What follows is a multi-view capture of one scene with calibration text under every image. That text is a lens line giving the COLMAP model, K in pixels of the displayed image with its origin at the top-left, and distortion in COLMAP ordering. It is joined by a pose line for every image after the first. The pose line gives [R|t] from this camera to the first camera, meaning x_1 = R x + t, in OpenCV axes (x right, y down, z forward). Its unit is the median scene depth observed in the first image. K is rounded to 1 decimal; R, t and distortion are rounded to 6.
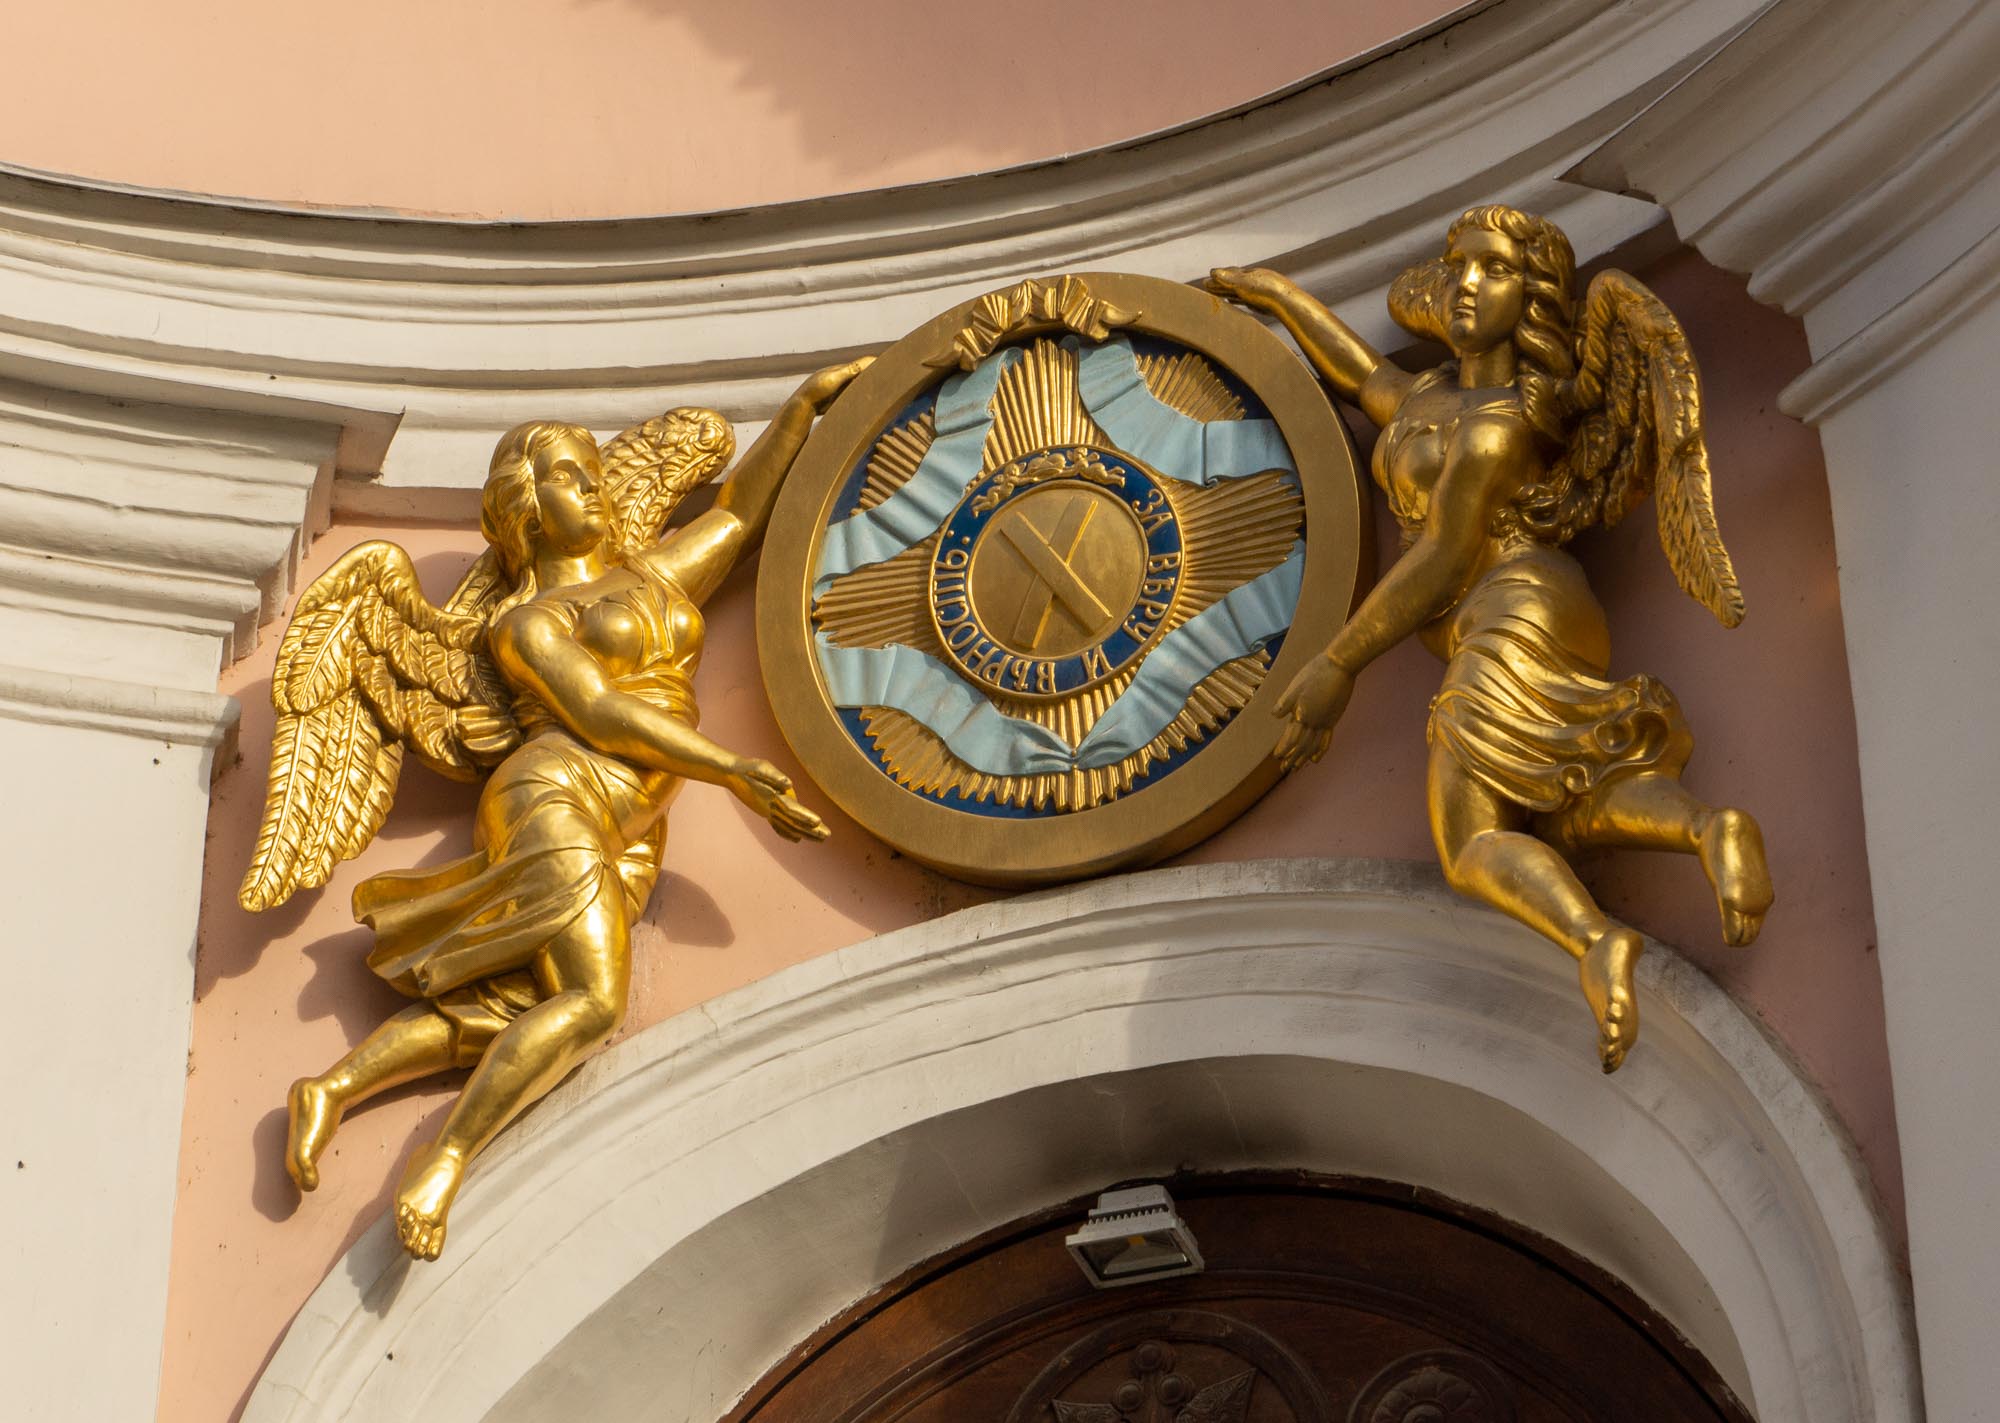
lens RADIAL K [[5648.4, 0, 1000.0], [0, 5648.4, 711.5], [0, 0, 1]] dist [-0.091233, -0.326900]
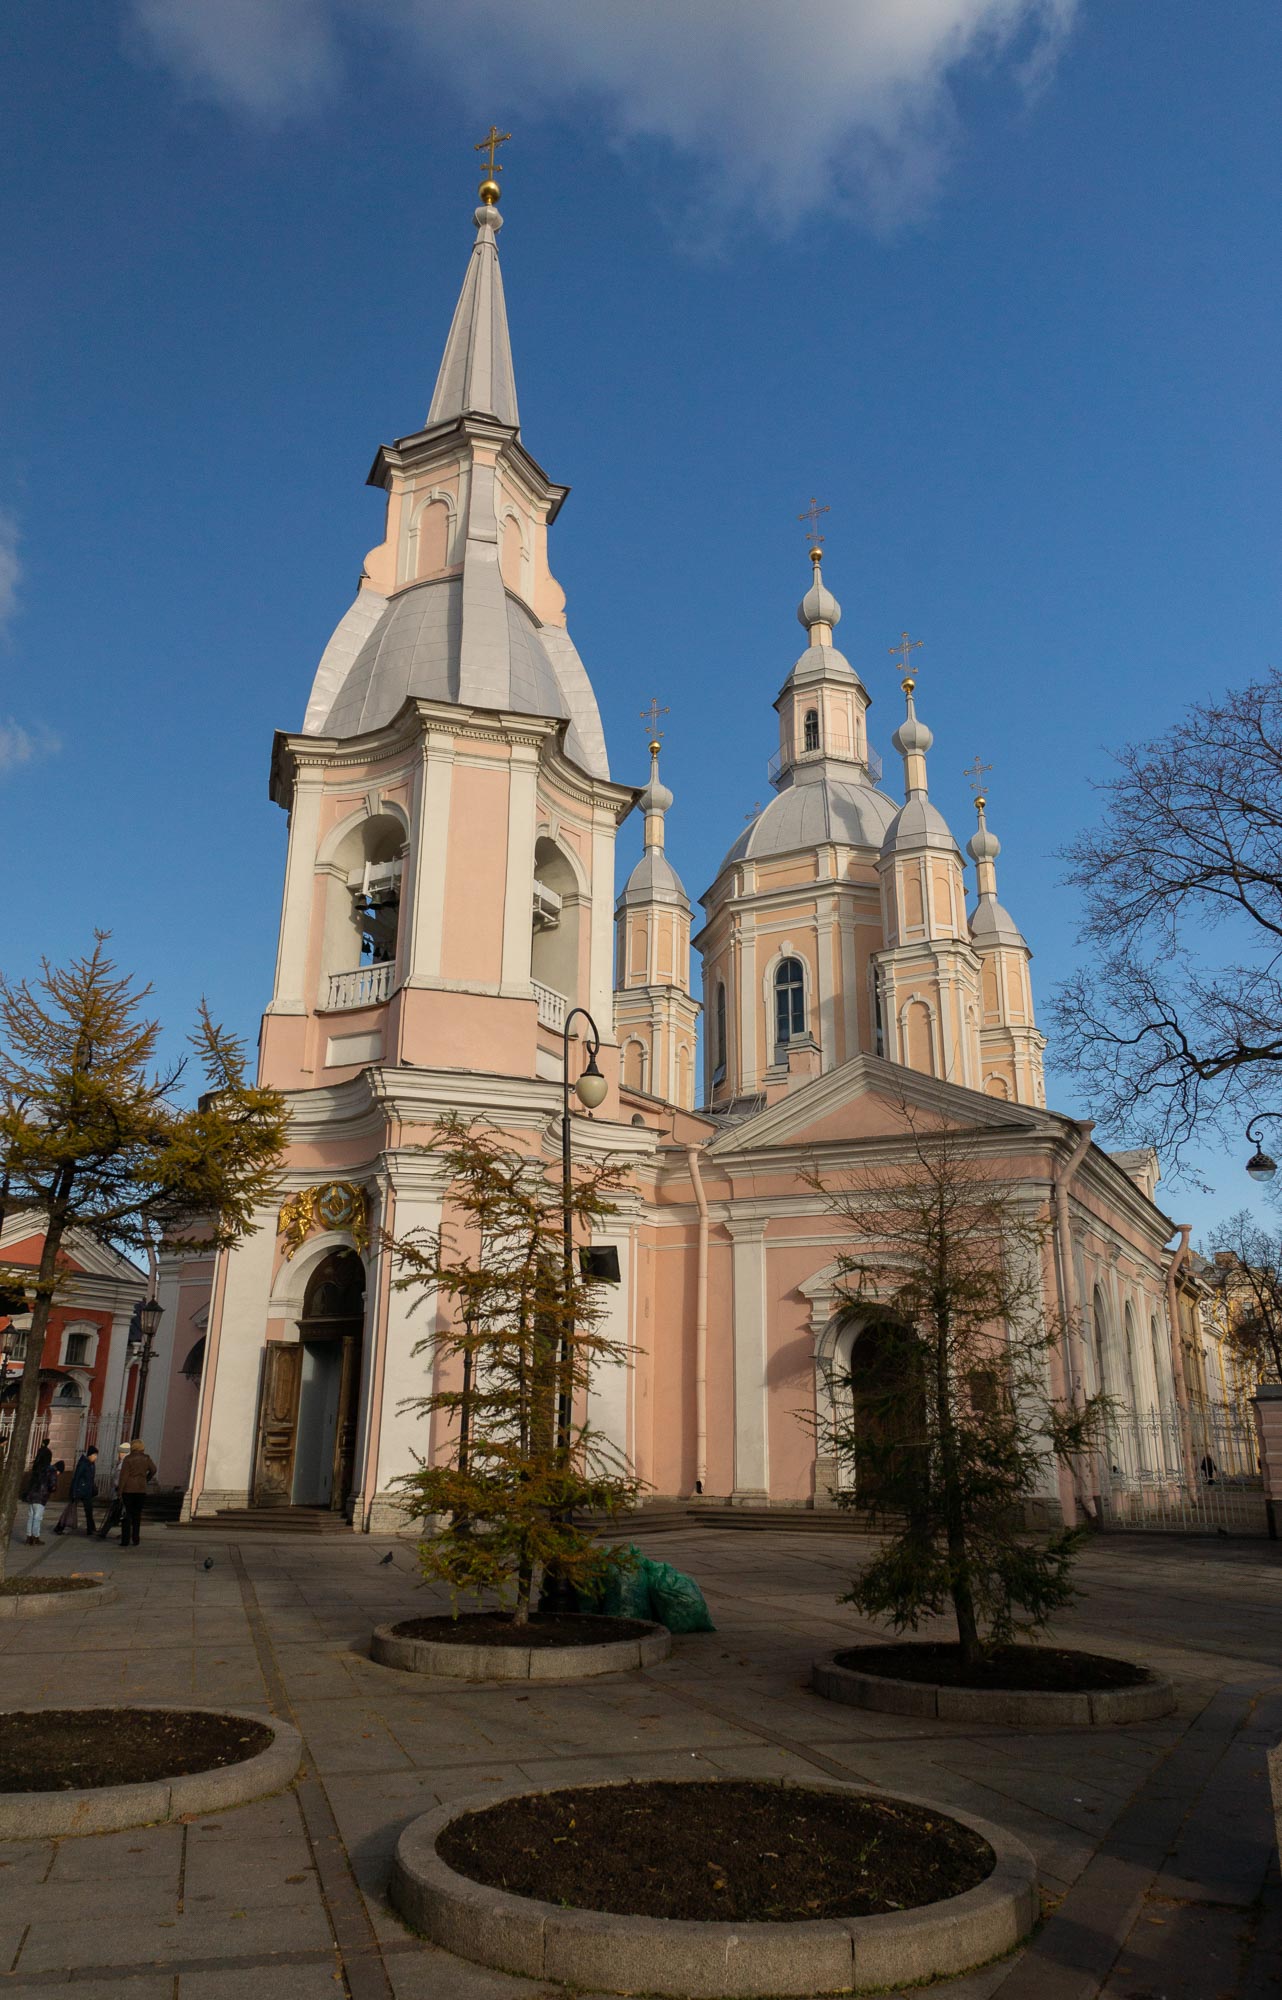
lens RADIAL K [[1371.0, 0, 641.0], [0, 1371.0, 1000.0], [0, 0, 1]] dist [-0.004396, -0.004225]
pose [[0.988723, -0.024165, -0.147794, 1.228081], [0.059521, 0.969008, 0.239750, -1.242197], [0.137420, -0.245843, 0.959519, -1.917742]]
